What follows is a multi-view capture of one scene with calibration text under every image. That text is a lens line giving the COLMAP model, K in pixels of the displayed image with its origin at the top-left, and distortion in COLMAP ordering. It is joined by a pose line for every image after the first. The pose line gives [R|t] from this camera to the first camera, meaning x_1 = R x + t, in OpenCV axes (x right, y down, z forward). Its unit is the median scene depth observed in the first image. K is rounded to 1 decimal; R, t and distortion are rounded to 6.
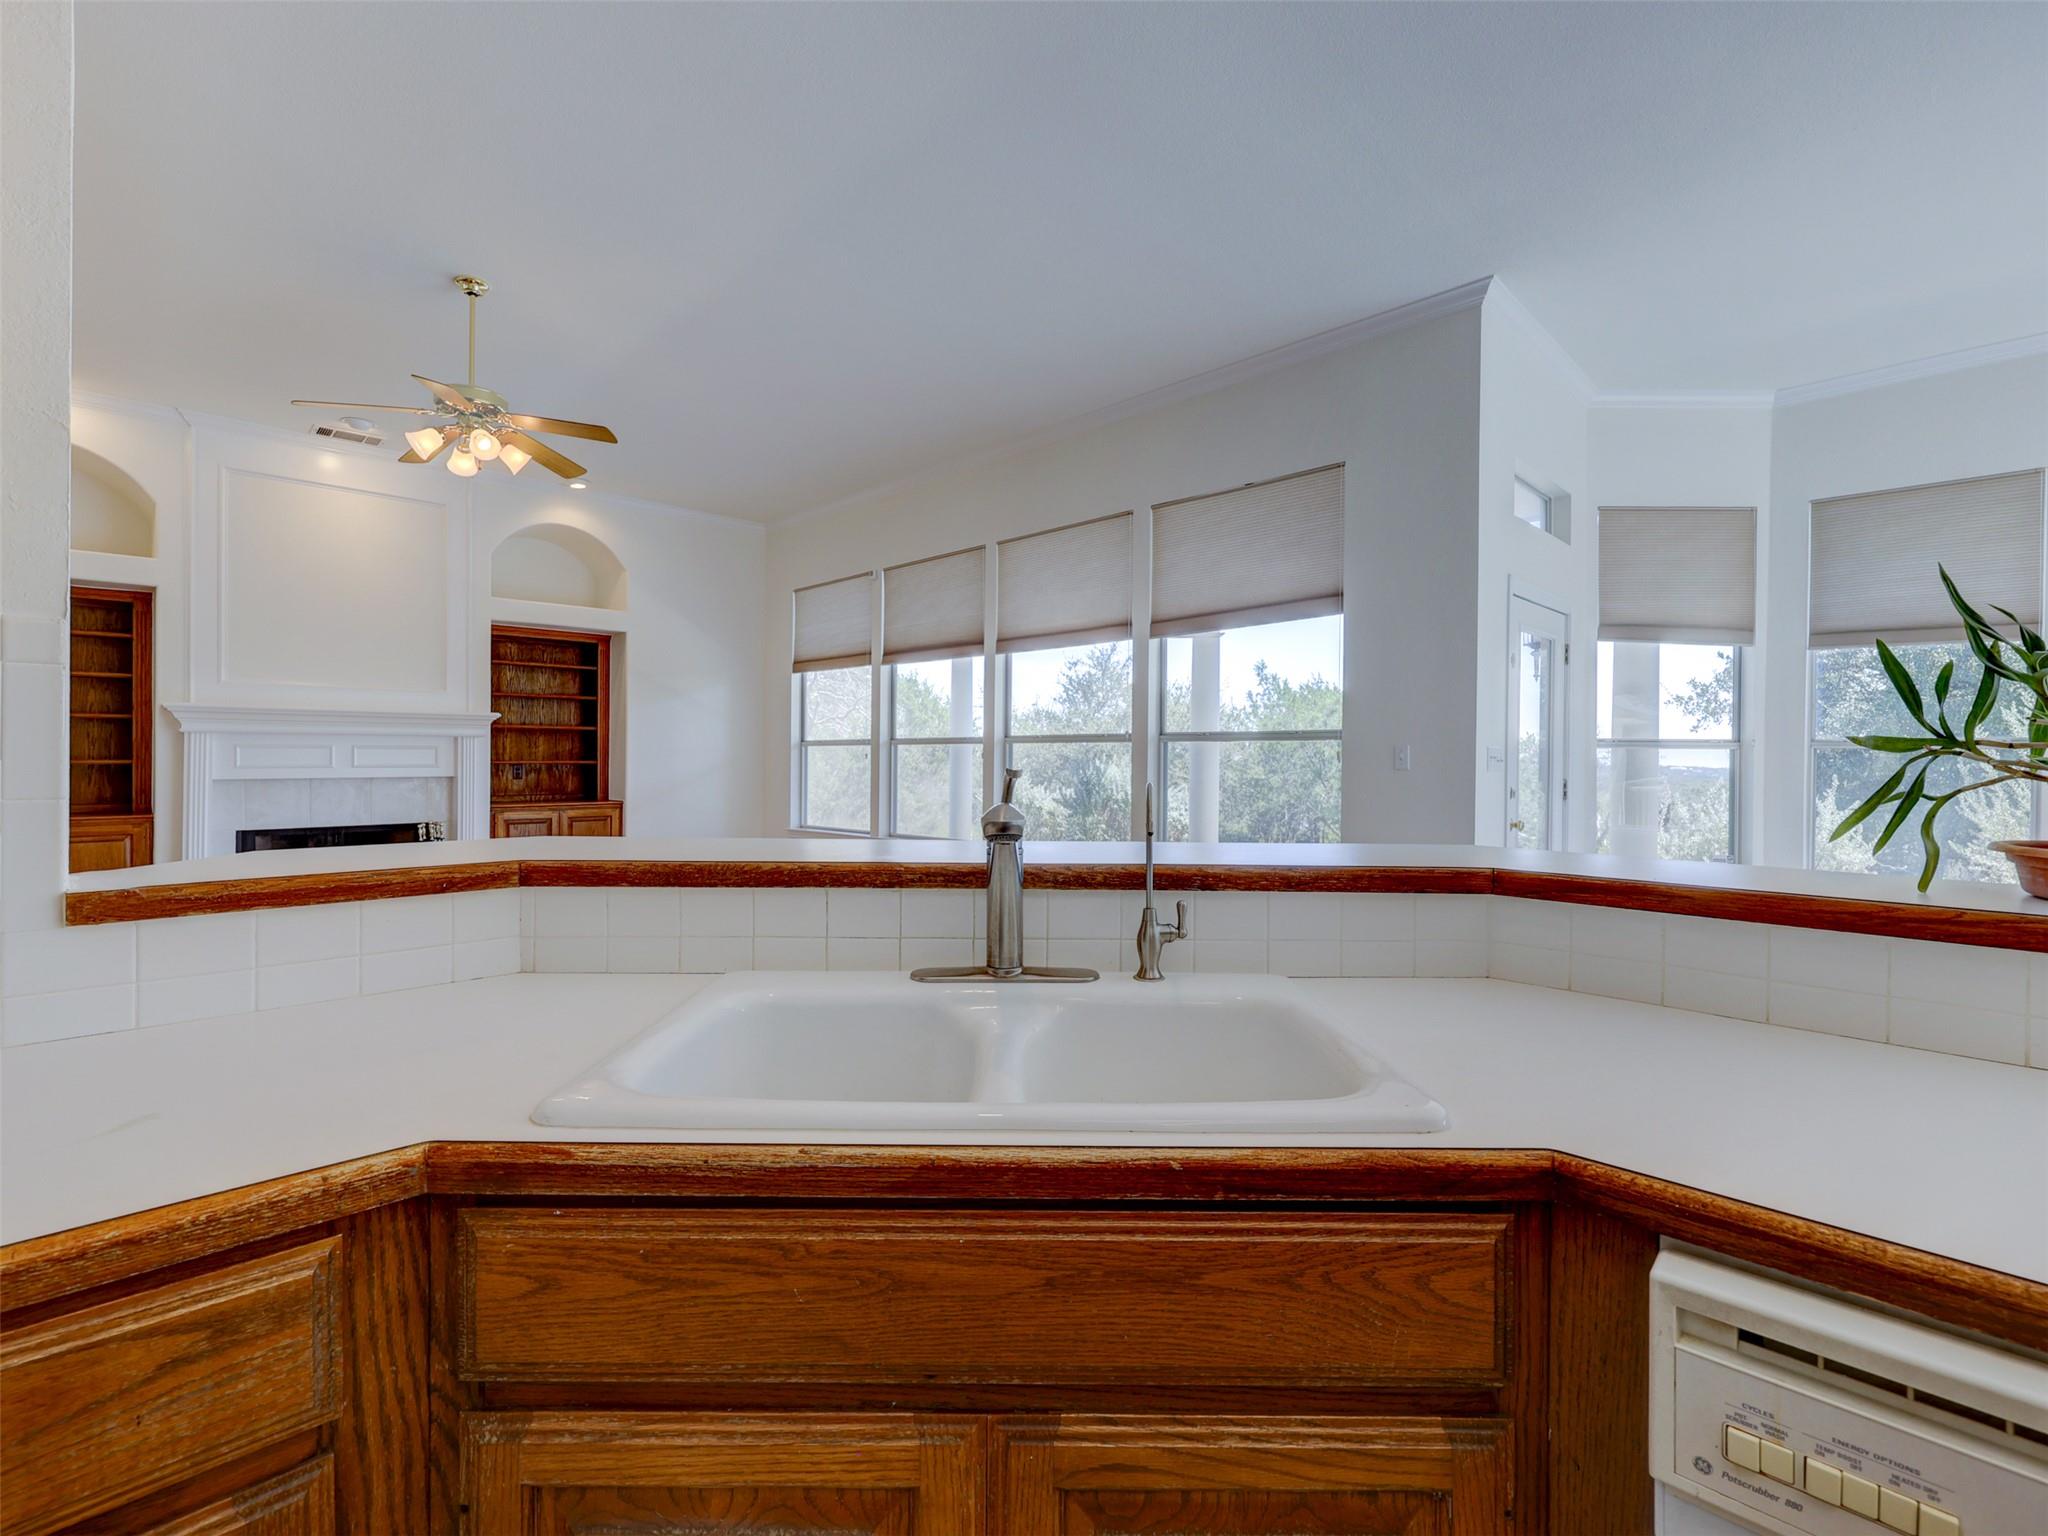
lens RADIAL K [[938.6, 0, 1024.3], [0, 938.6, 760.3], [0, 0, 1]] dist [-0.000290, 0.000713]
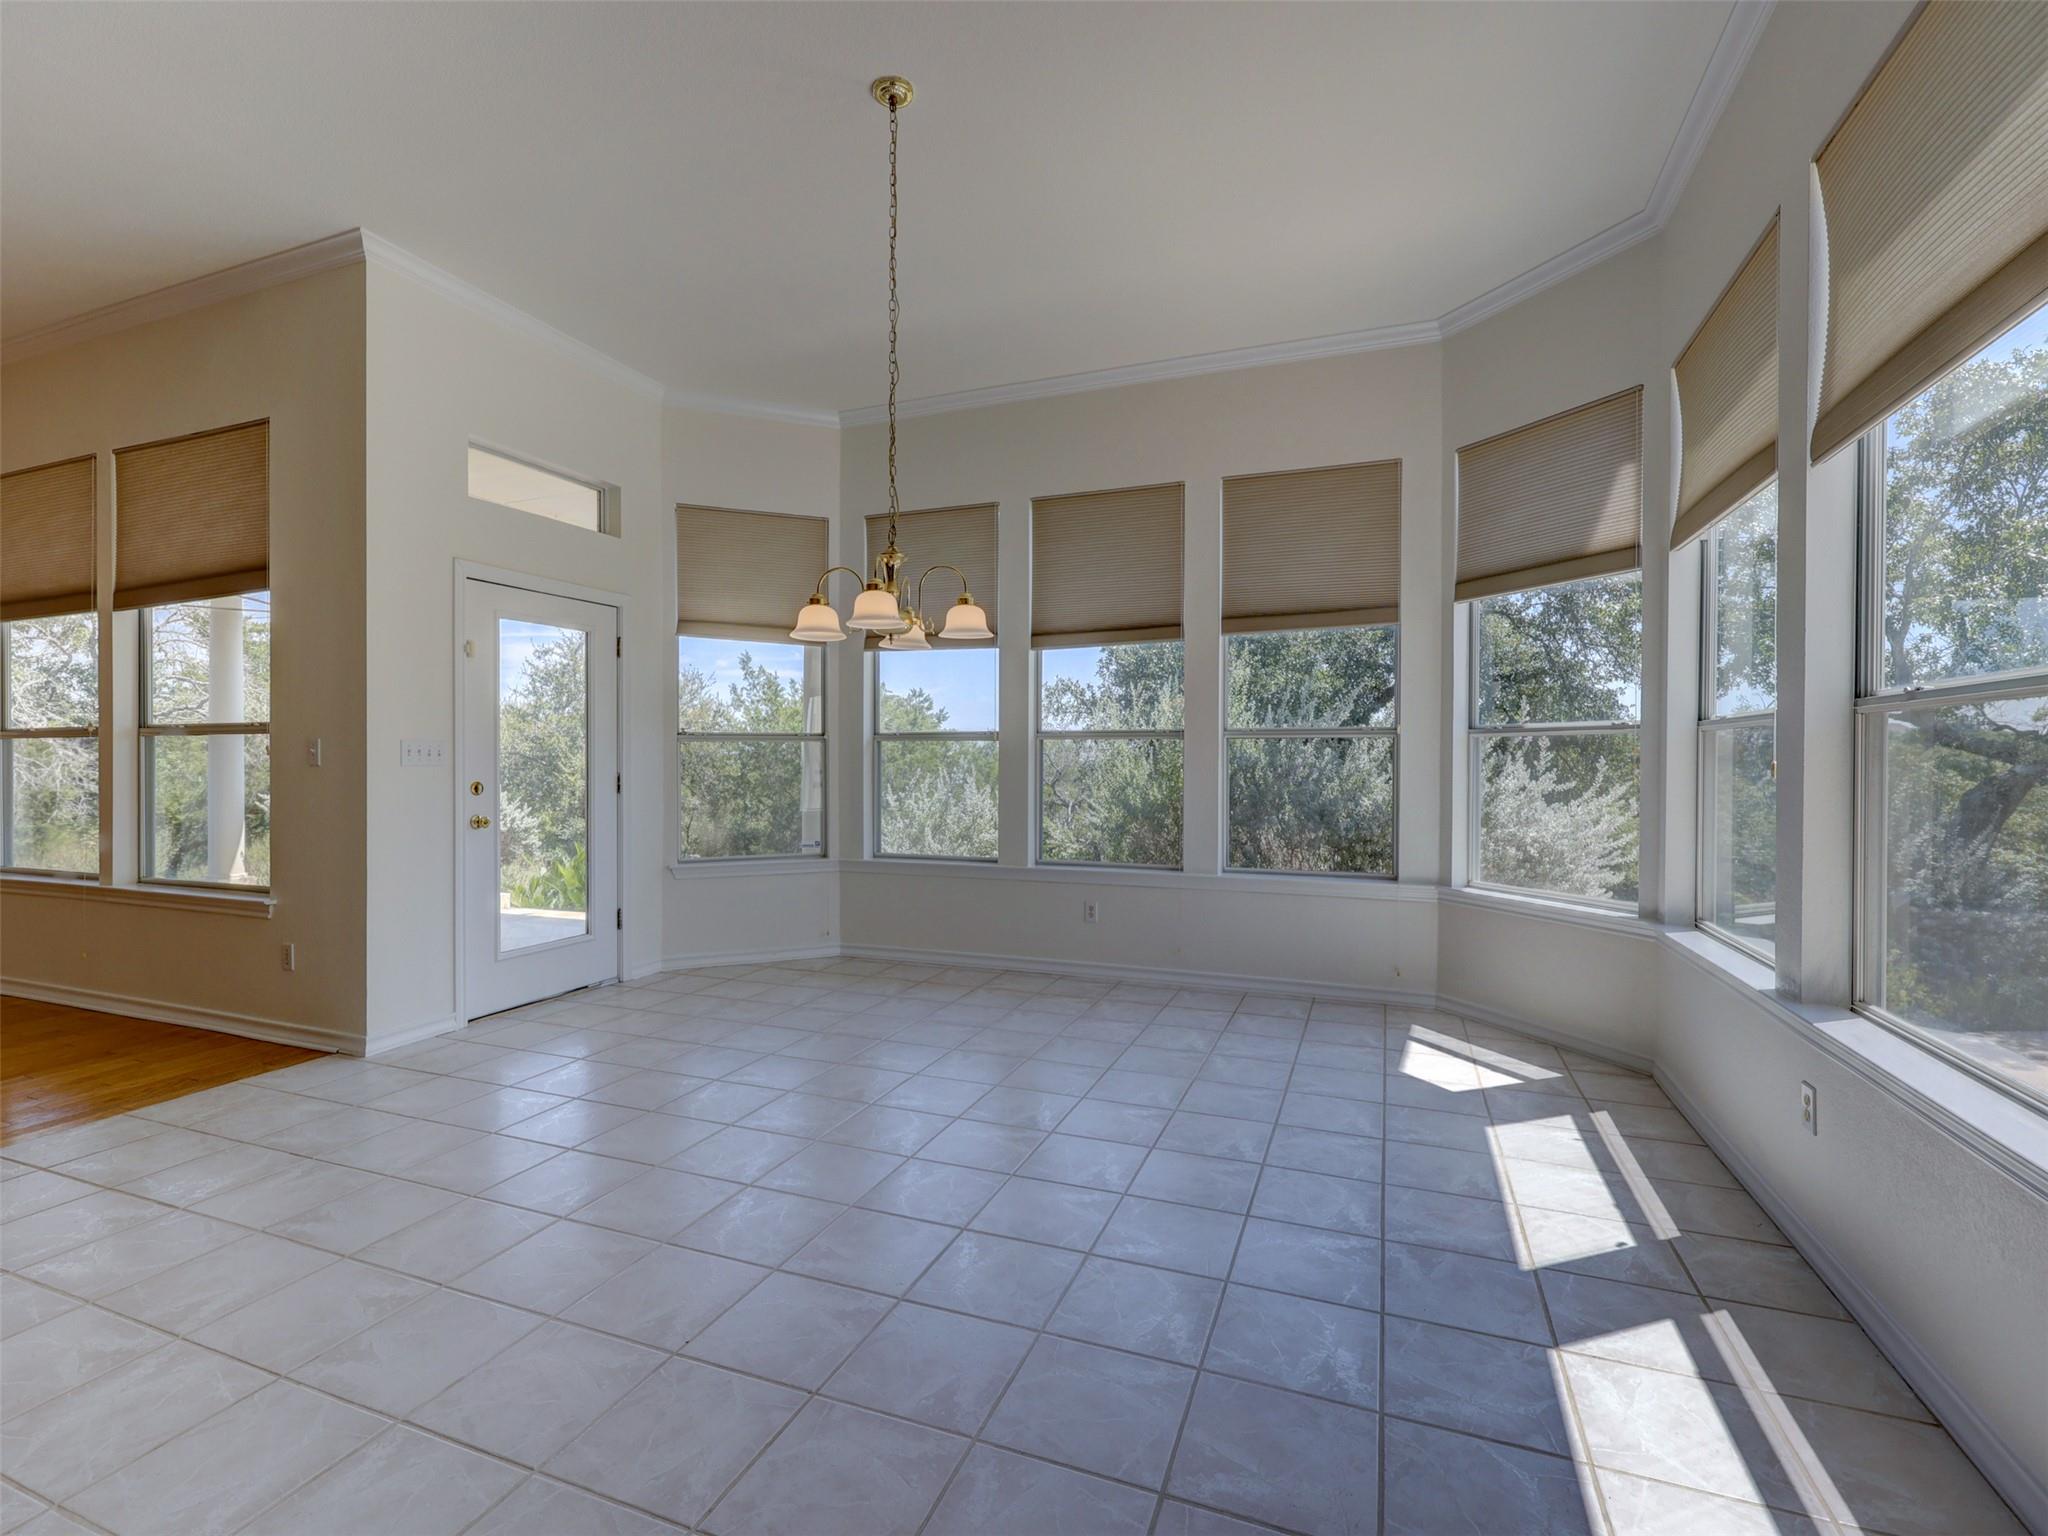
lens RADIAL K [[938.6, 0, 1020.3], [0, 938.6, 758.6], [0, 0, 1]] dist [-0.000290, 0.000713]
pose [[0.917321, -0.010659, 0.398005, 0.490608], [0.009349, 0.999943, 0.005232, 0.003141], [-0.398038, -0.001078, 0.917368, -0.069777]]
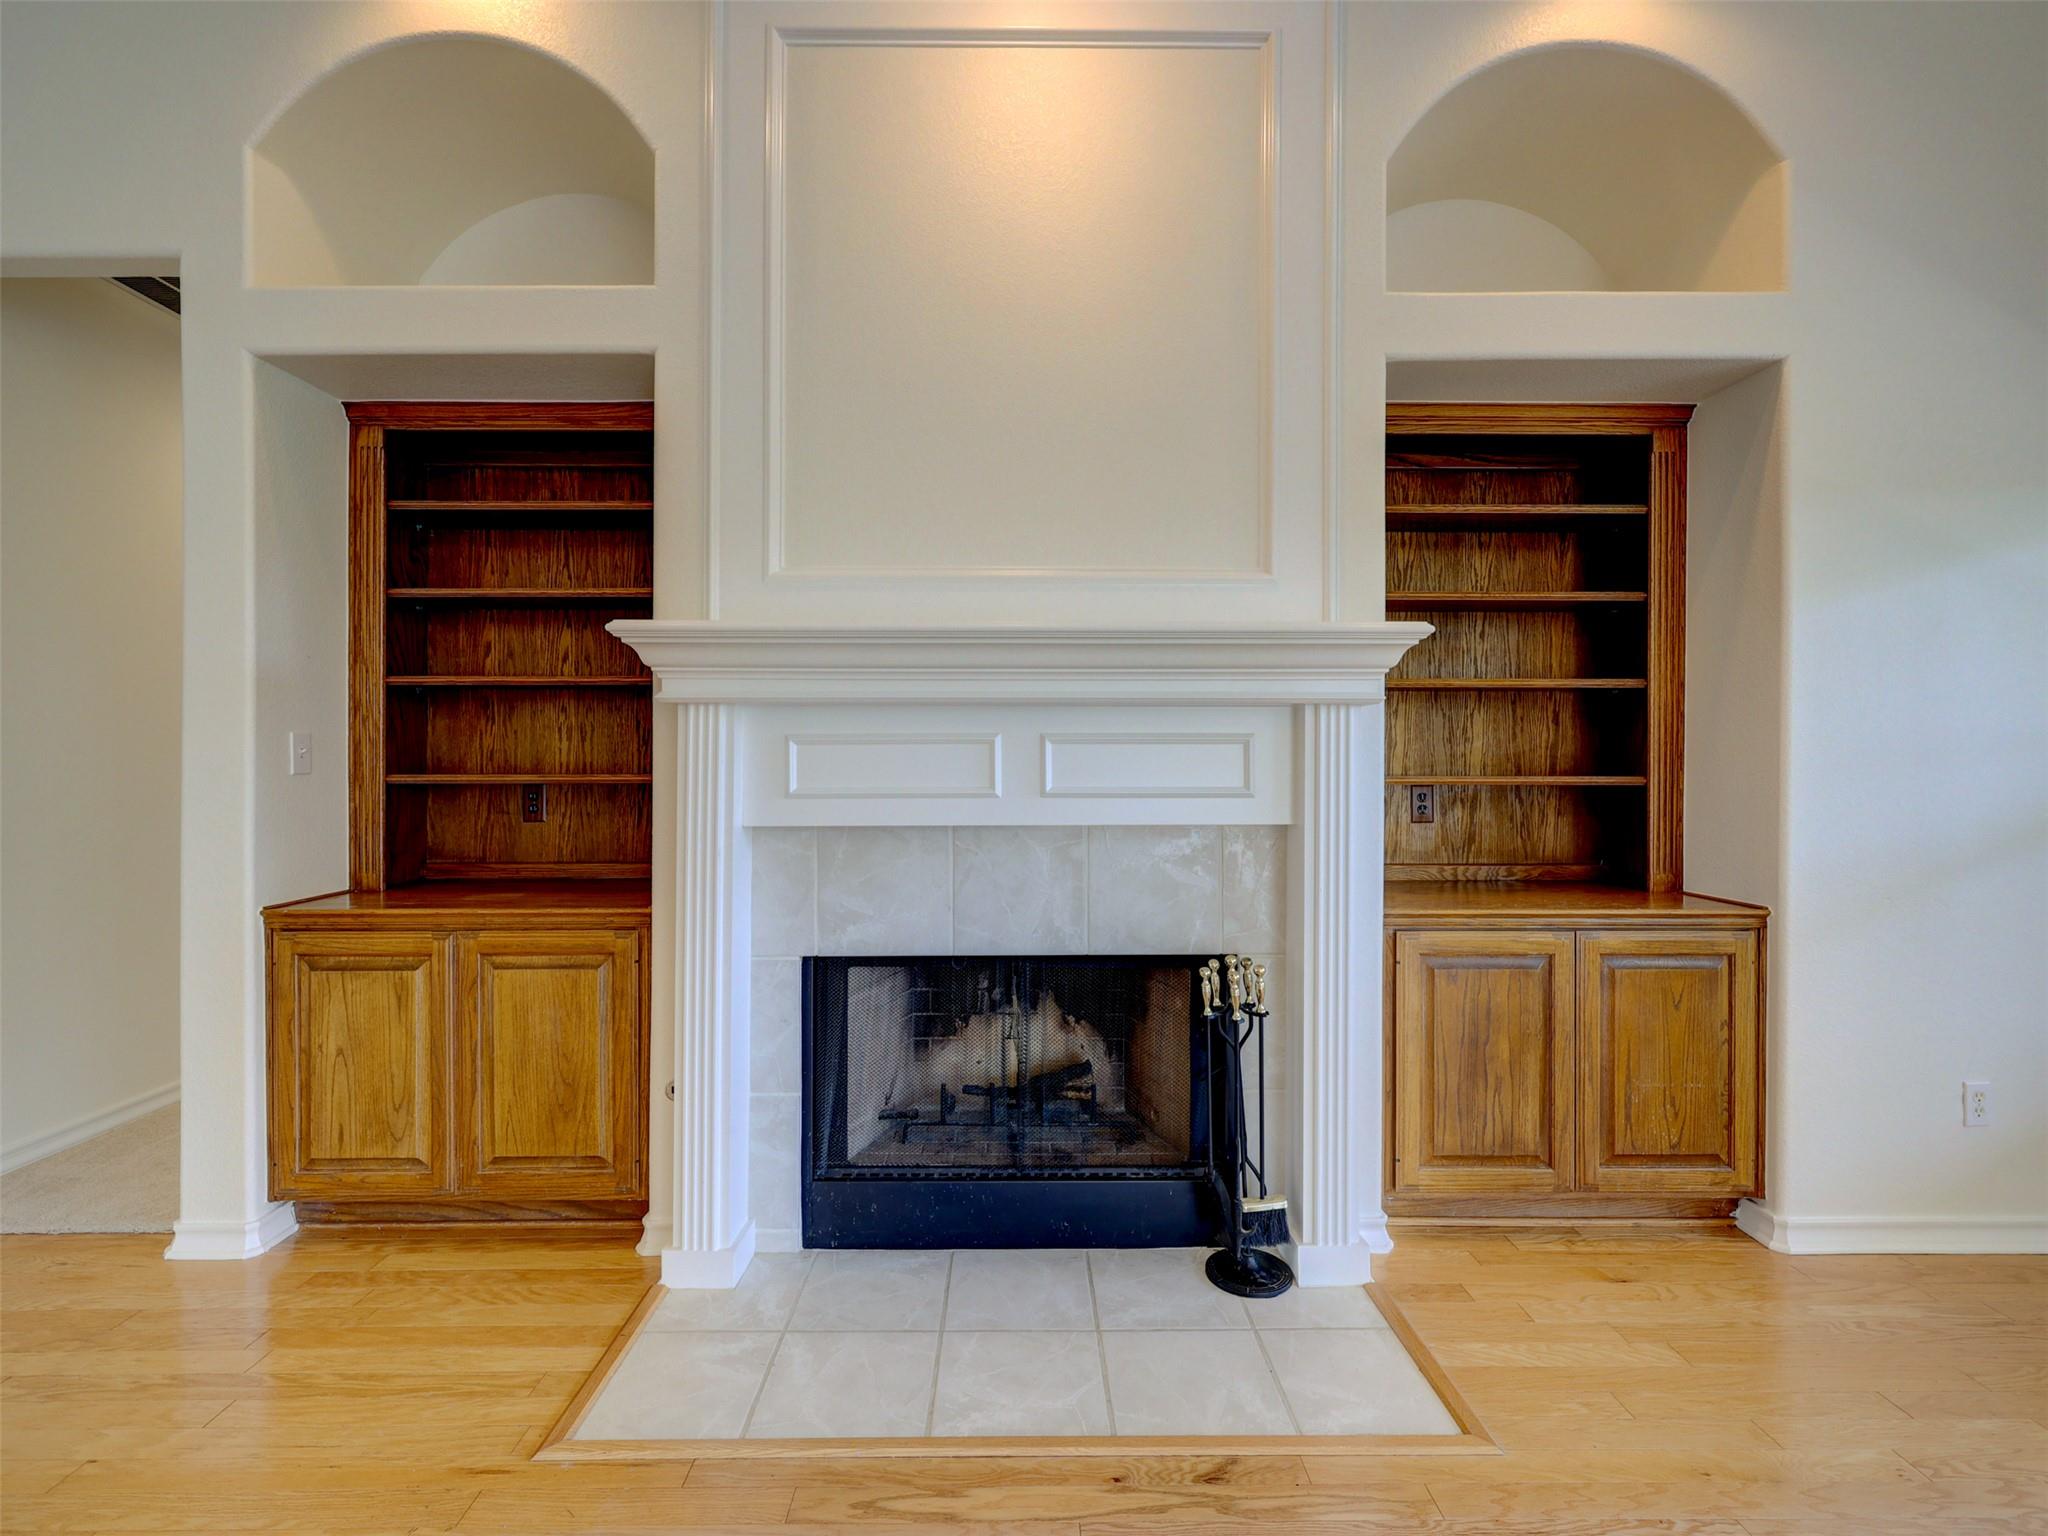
lens RADIAL K [[938.6, 0, 1019.5], [0, 938.6, 773.0], [0, 0, 1]] dist [-0.000290, 0.000713]
pose [[0.712360, -0.001028, -0.701814, -0.502571], [0.001545, 0.999999, 0.000103, -0.001533], [0.701813, -0.001158, 0.712360, 0.788615]]
